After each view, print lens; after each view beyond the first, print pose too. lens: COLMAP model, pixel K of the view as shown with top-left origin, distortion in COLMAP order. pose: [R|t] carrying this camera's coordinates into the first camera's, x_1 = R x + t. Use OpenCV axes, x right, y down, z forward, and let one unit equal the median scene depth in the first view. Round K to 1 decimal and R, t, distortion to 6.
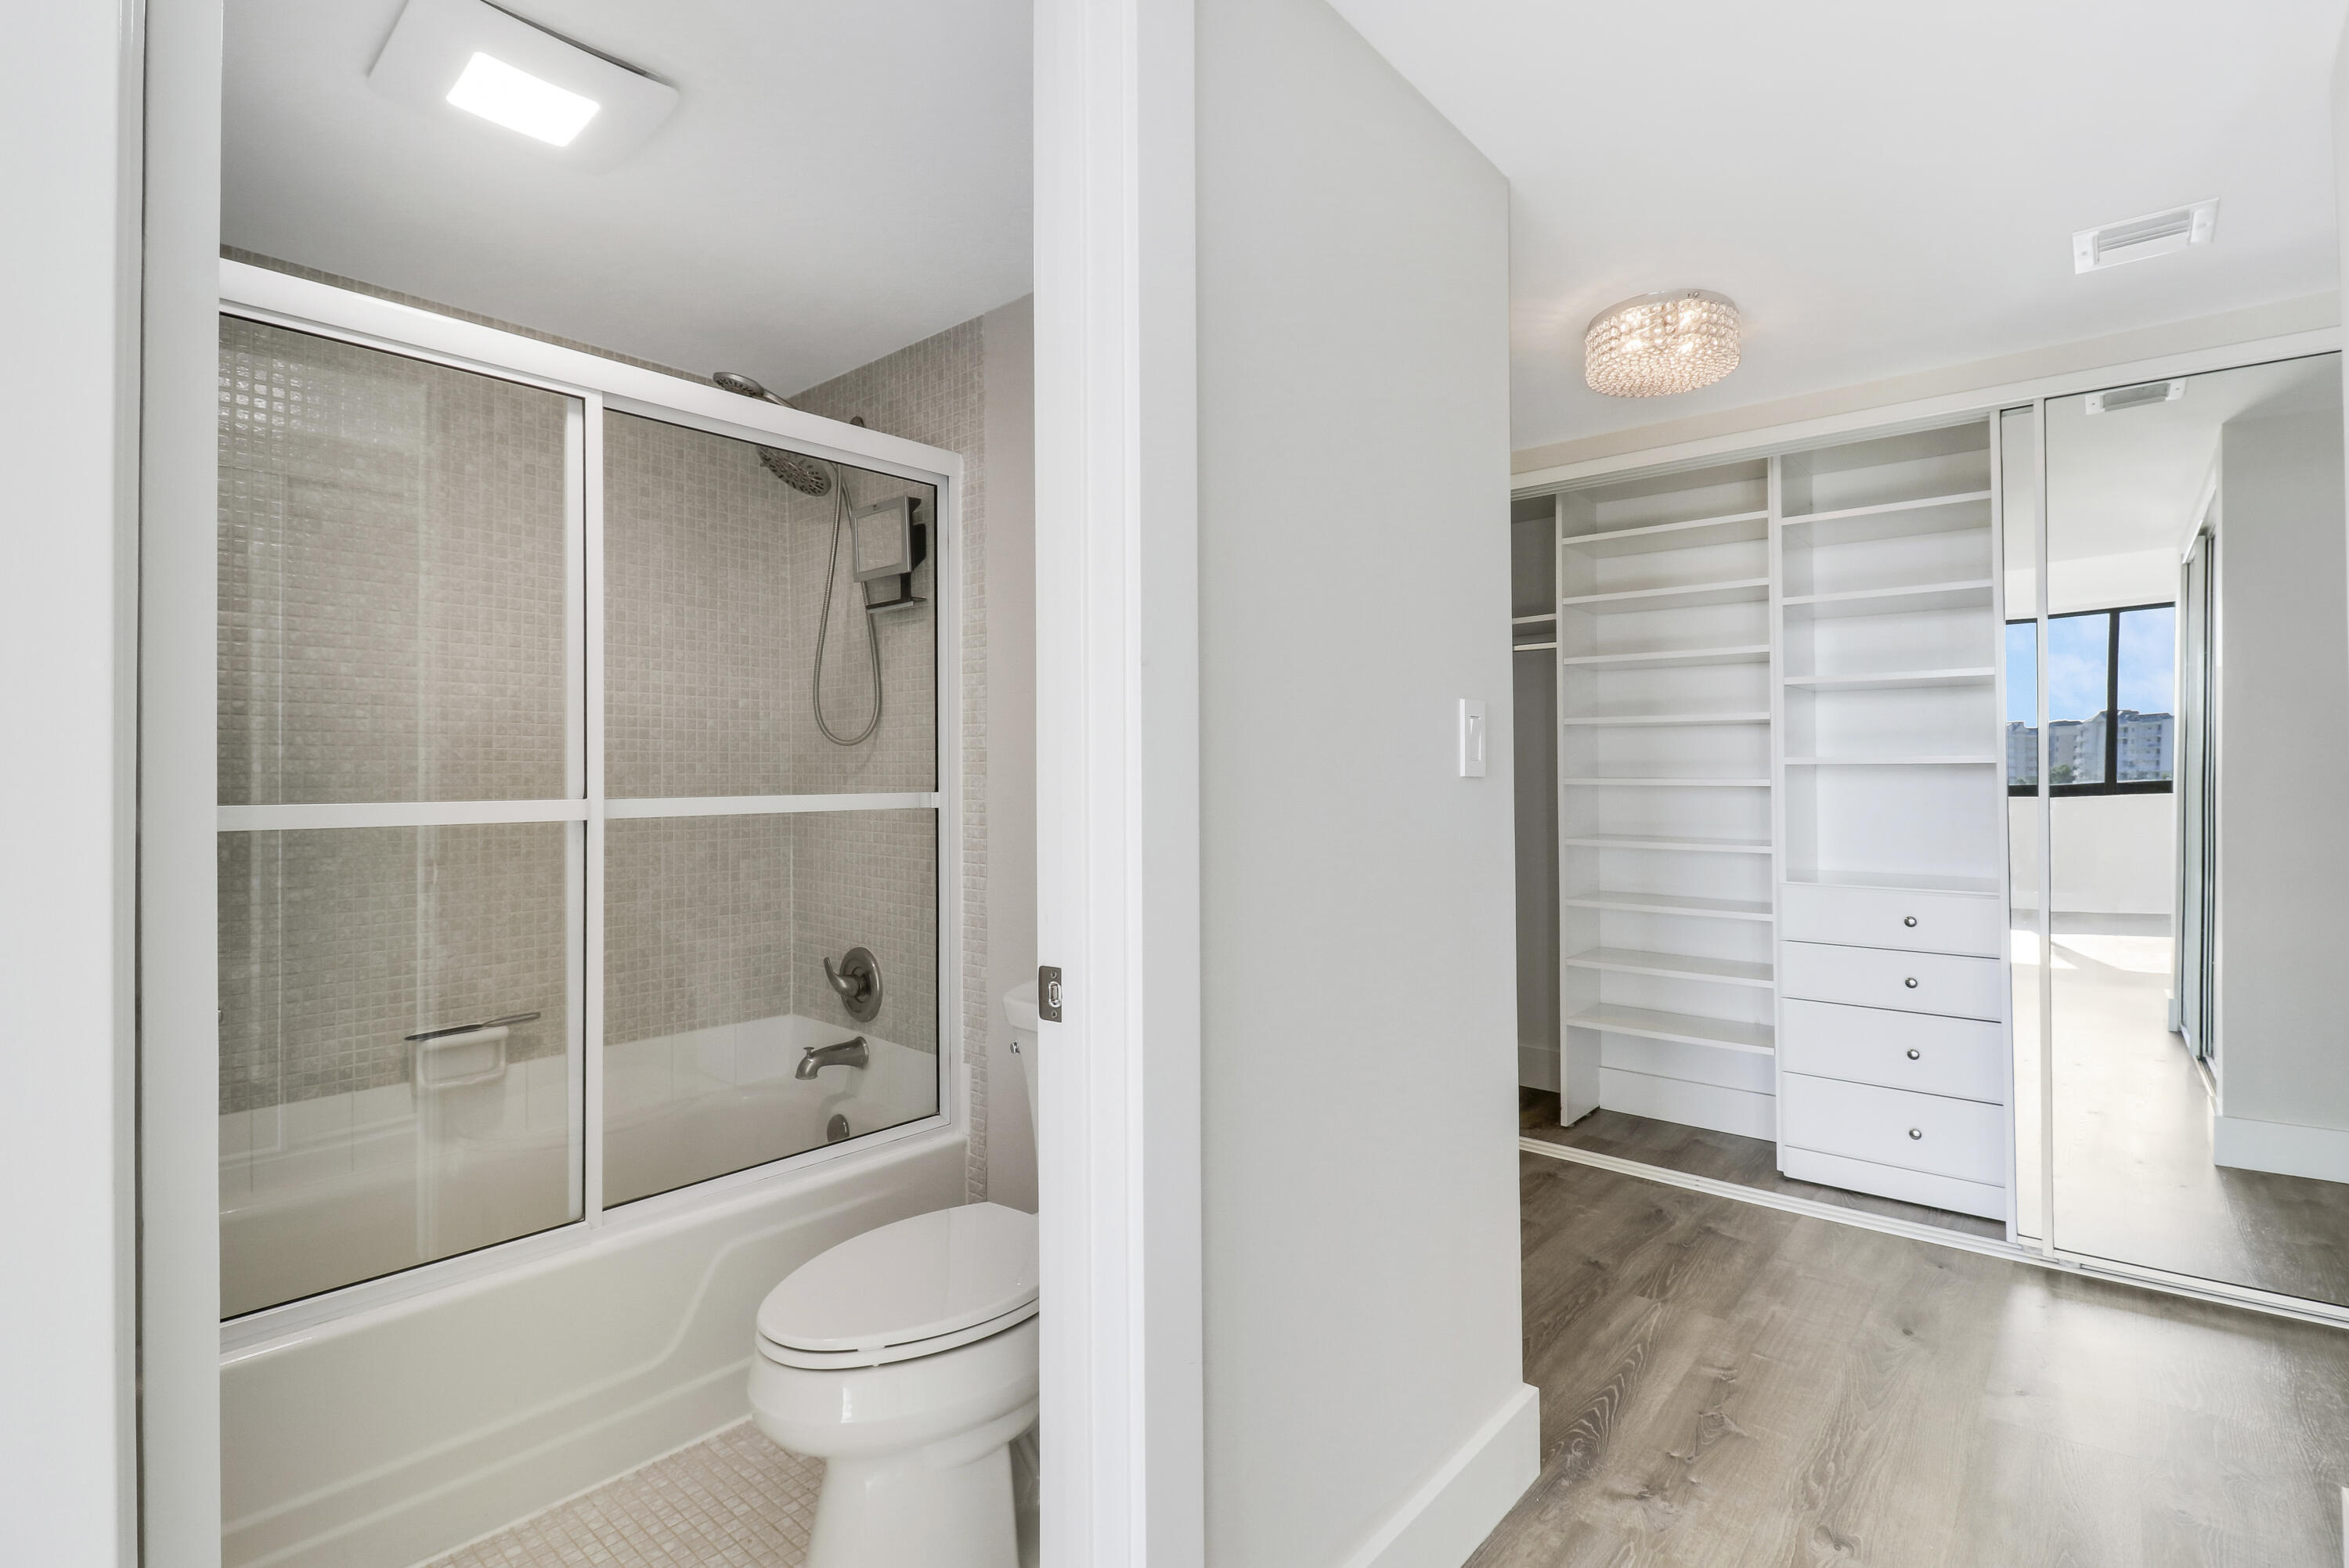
lens RADIAL K [[1100.7, 0, 1178.2], [0, 1100.7, 774.4], [0, 0, 1]] dist [-0.002975, -0.008200]
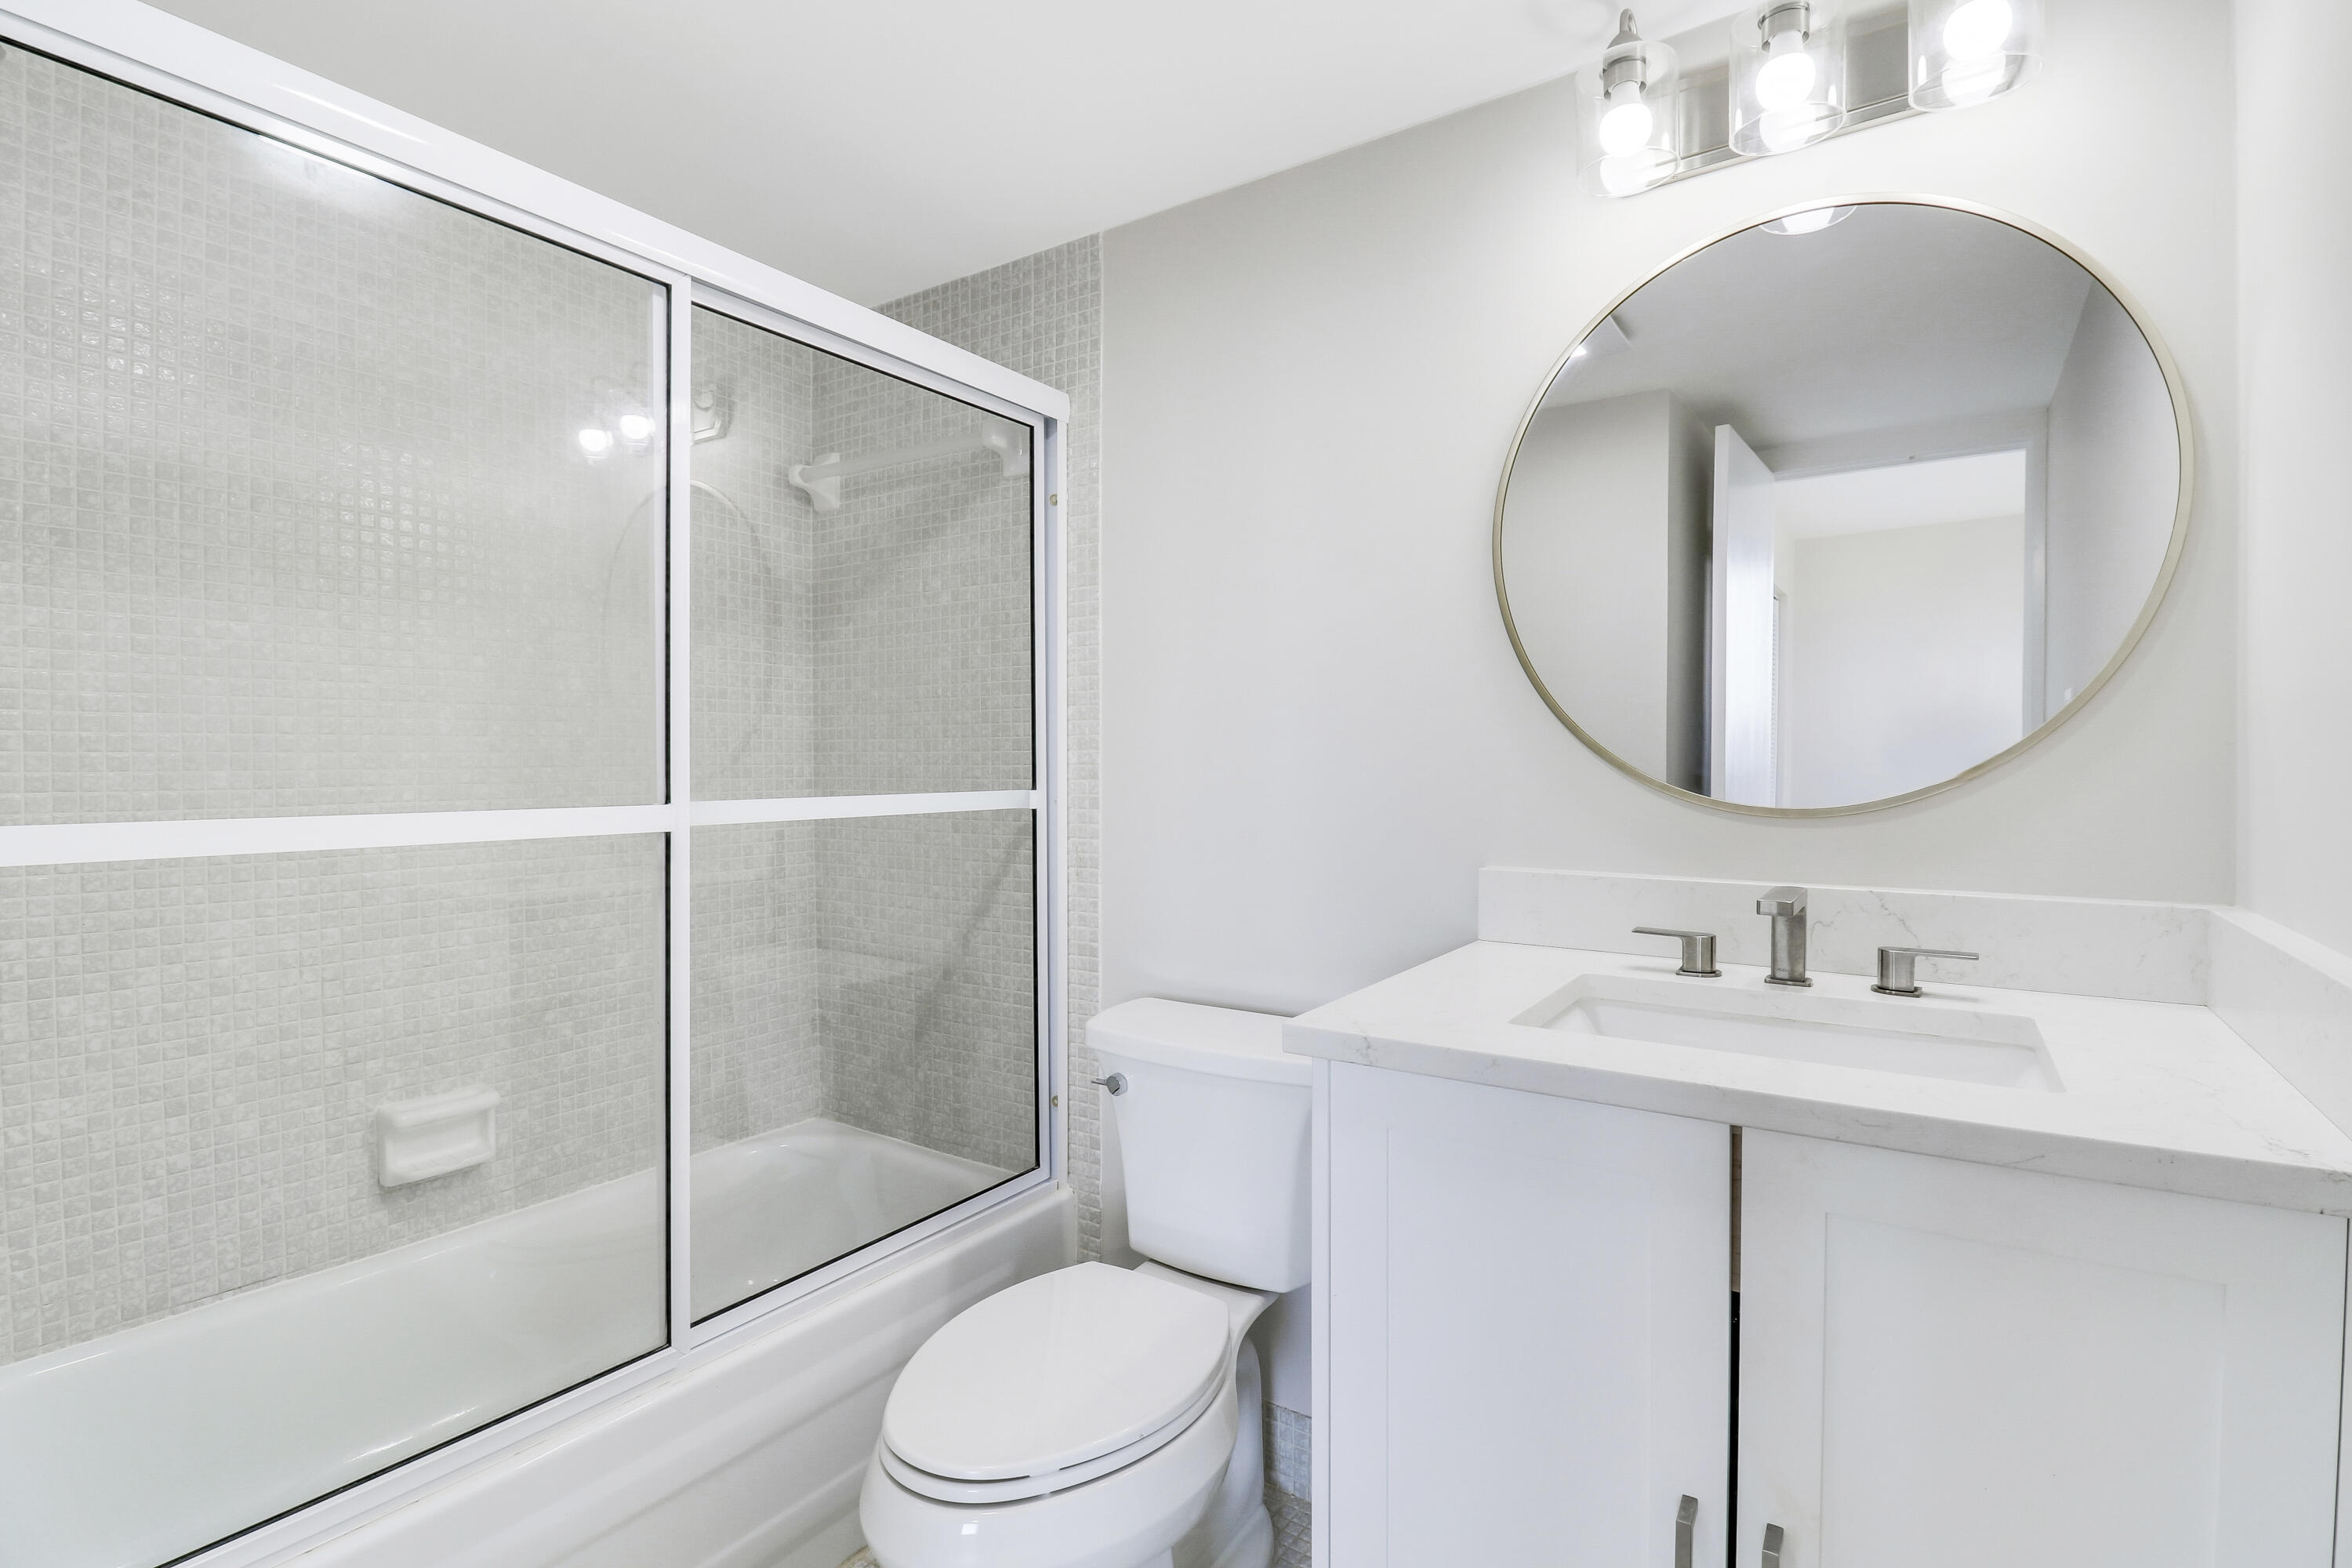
lens RADIAL K [[1102.2, 0, 1175.7], [0, 1102.2, 778.2], [0, 0, 1]] dist [-0.002975, -0.008200]
pose [[0.992360, -0.003864, 0.123317, -0.254524], [0.001548, 0.999821, 0.018868, -0.009922], [-0.123368, -0.018533, 0.992188, 0.167381]]
